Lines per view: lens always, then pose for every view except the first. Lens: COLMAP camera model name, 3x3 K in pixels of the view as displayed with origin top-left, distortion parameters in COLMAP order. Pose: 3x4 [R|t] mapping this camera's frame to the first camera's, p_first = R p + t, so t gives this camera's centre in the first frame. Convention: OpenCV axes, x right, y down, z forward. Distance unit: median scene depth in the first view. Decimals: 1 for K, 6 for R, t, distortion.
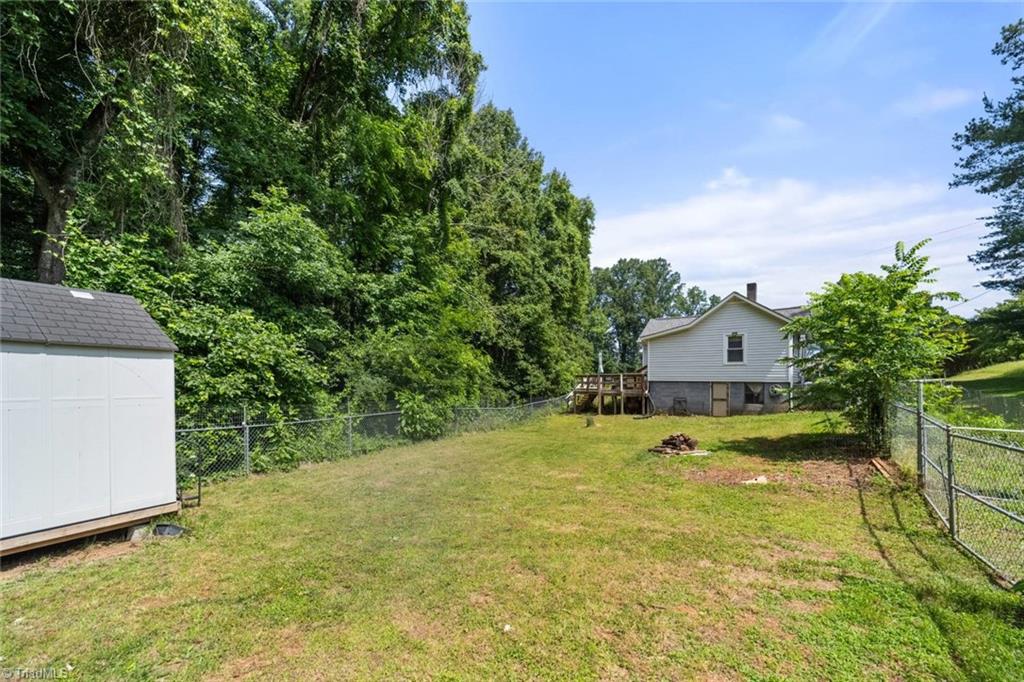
lens RADIAL K [[402.9, 0, 520.3], [0, 402.9, 372.7], [0, 0, 1]] dist [-0.000886, 0.000225]
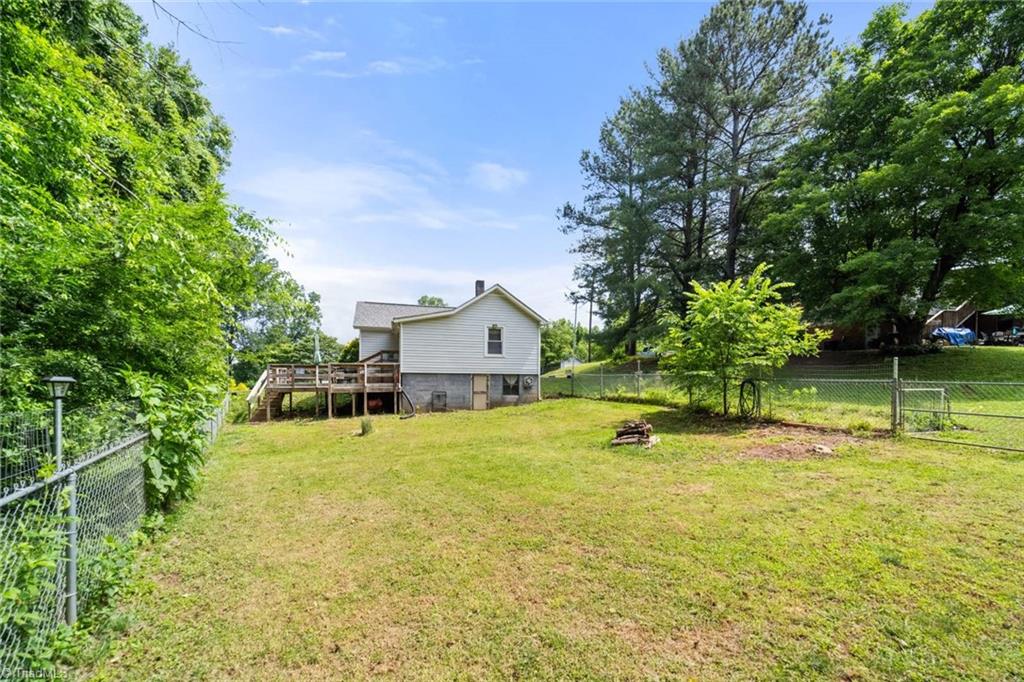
lens RADIAL K [[402.9, 0, 520.3], [0, 402.9, 372.7], [0, 0, 1]] dist [-0.000886, 0.000225]
pose [[0.560331, 0.015499, 0.828124, -0.226943], [-0.011821, 0.999873, -0.010715, 0.025955], [-0.828185, -0.003786, 0.560443, 0.340472]]
